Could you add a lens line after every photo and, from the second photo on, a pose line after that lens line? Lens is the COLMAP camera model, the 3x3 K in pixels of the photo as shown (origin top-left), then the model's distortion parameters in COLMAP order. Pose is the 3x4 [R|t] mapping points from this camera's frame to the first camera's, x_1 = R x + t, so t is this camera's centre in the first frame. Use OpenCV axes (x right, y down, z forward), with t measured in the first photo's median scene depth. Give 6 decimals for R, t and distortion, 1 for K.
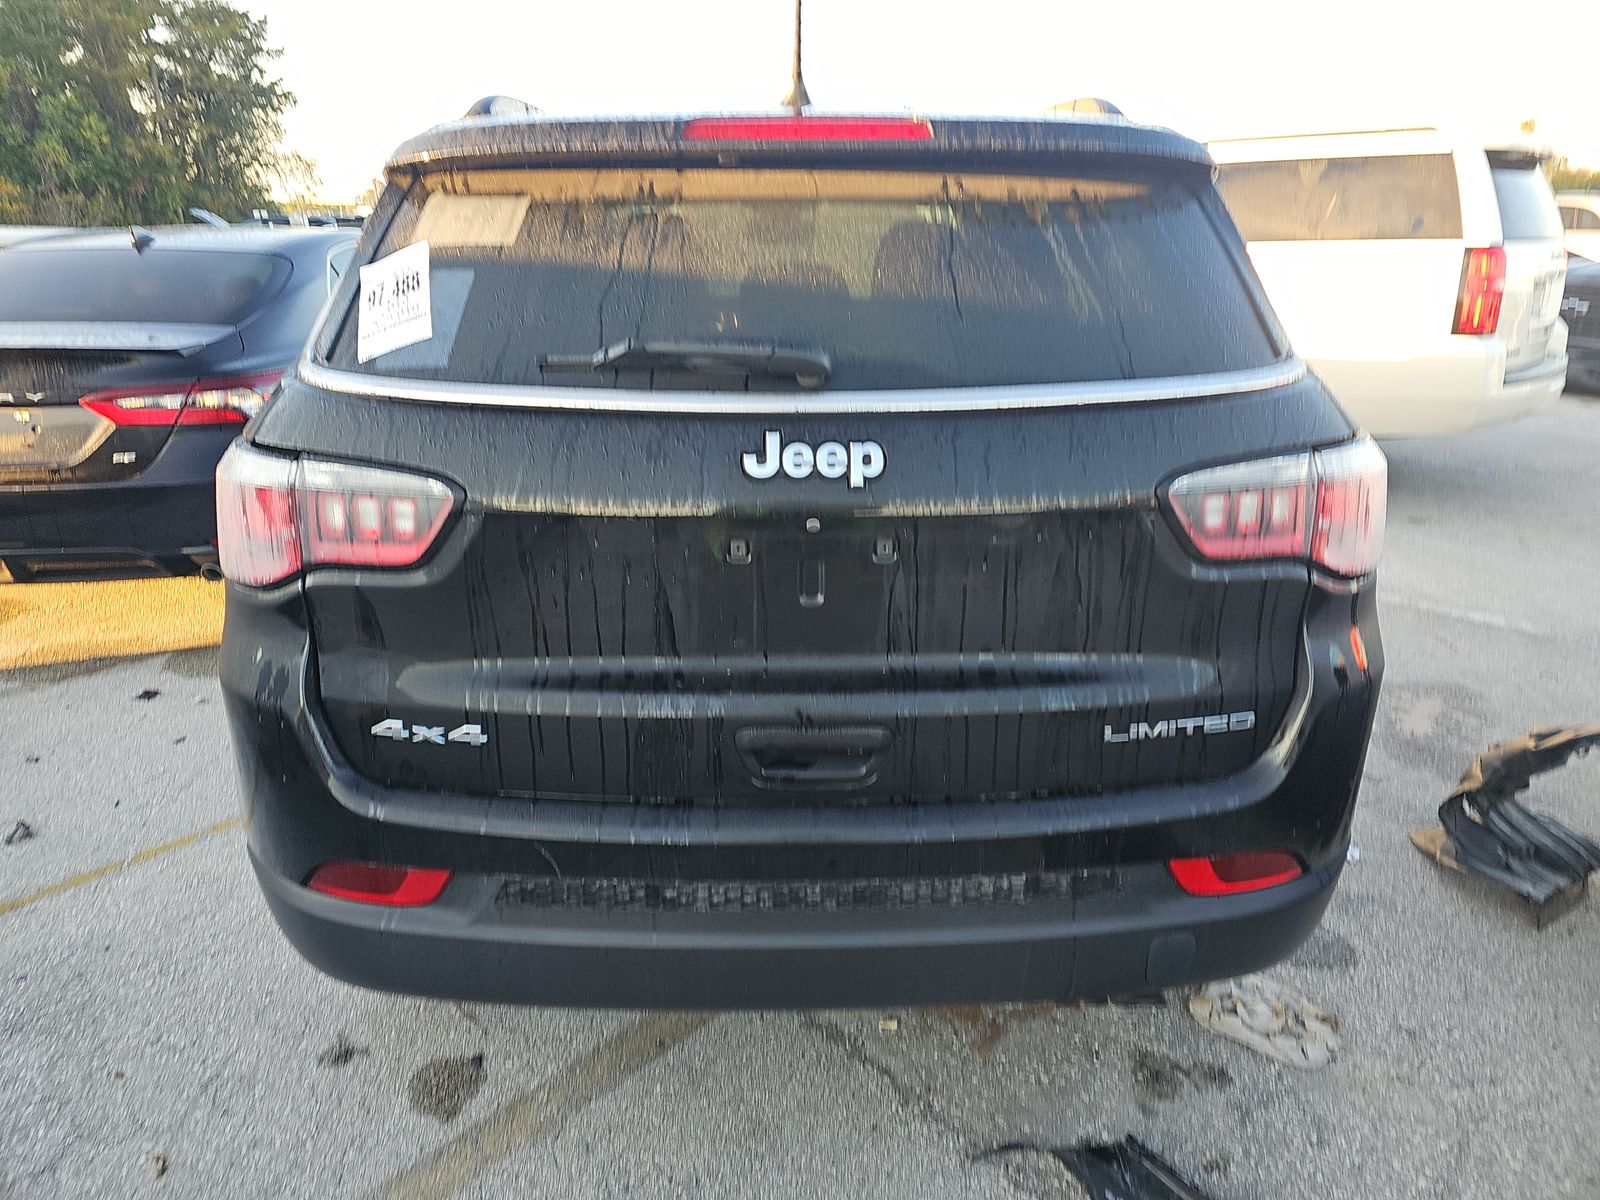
lens RADIAL K [[1101.5, 0, 769.5], [0, 1101.5, 591.4], [0, 0, 1]] dist [0.050954, -0.022597]
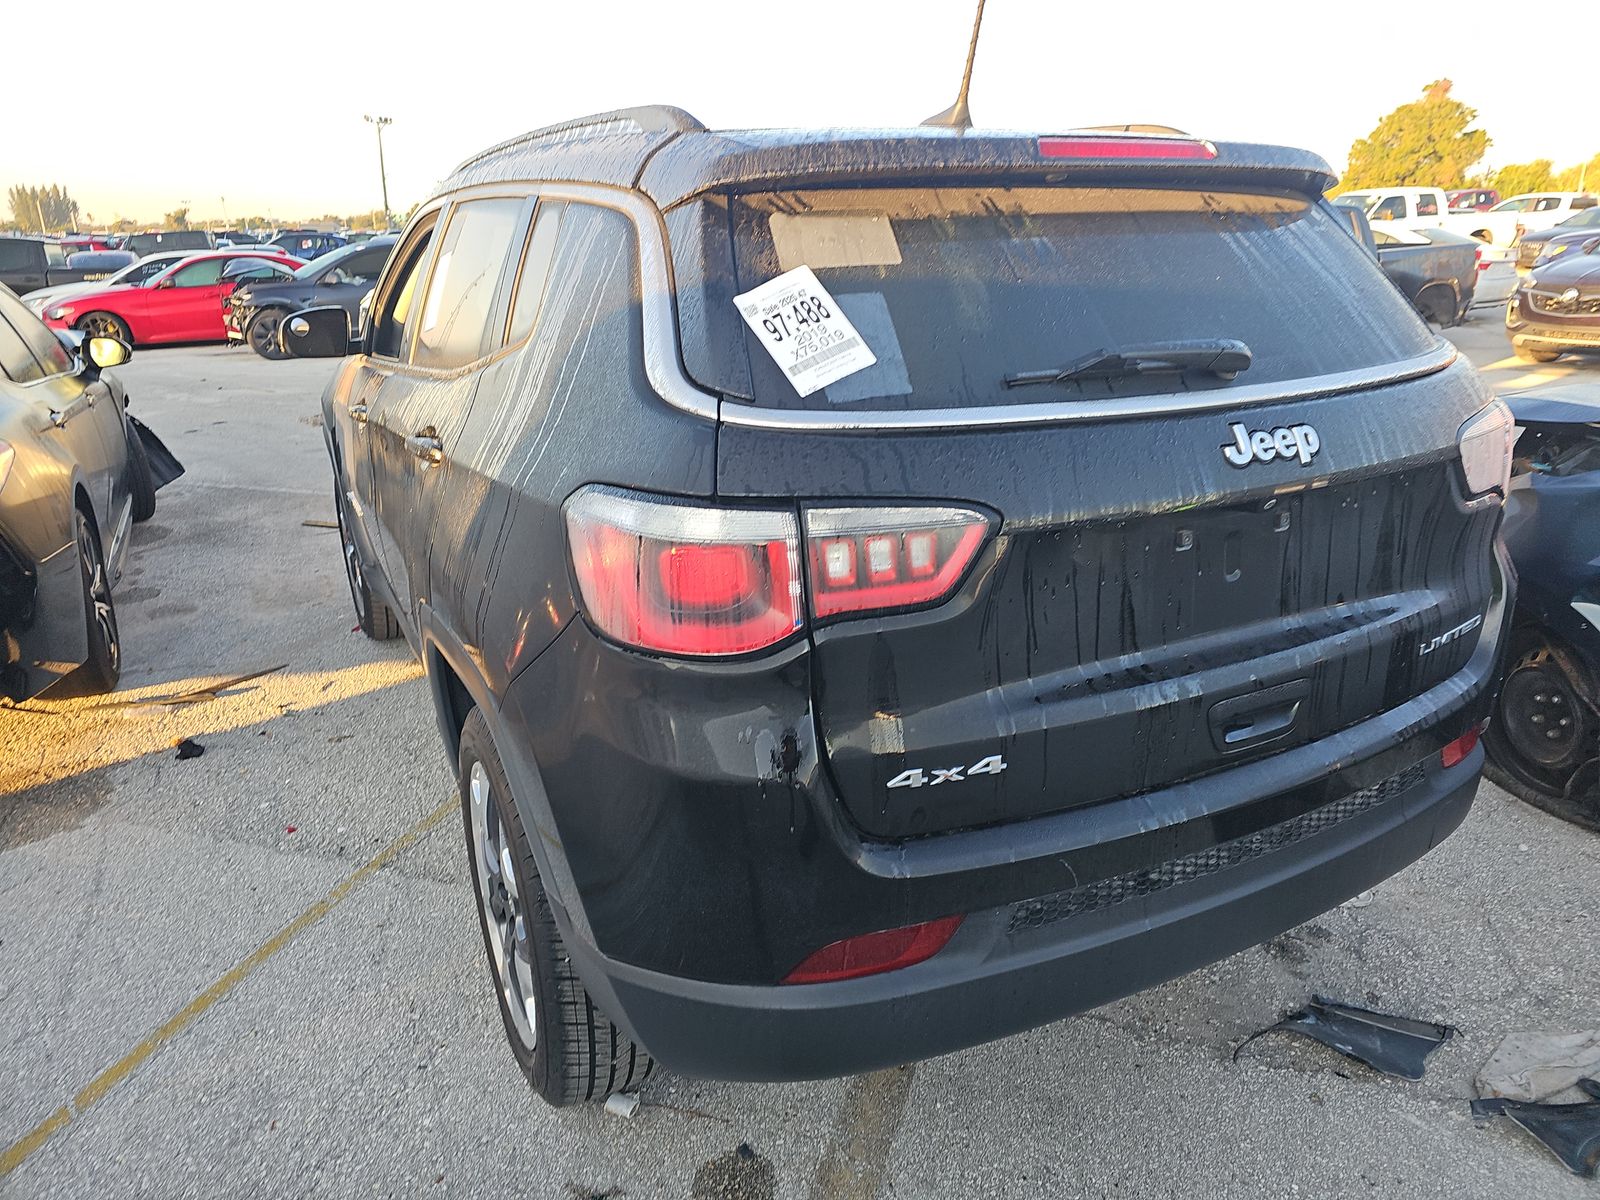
lens RADIAL K [[1101.5, 0, 790.6], [0, 1101.5, 596.9], [0, 0, 1]] dist [0.050954, -0.022597]
pose [[0.889867, -0.158373, 0.427849, -0.797974], [0.164705, 0.986087, 0.022447, -0.065576], [-0.425452, 0.050494, 0.903571, 0.186527]]
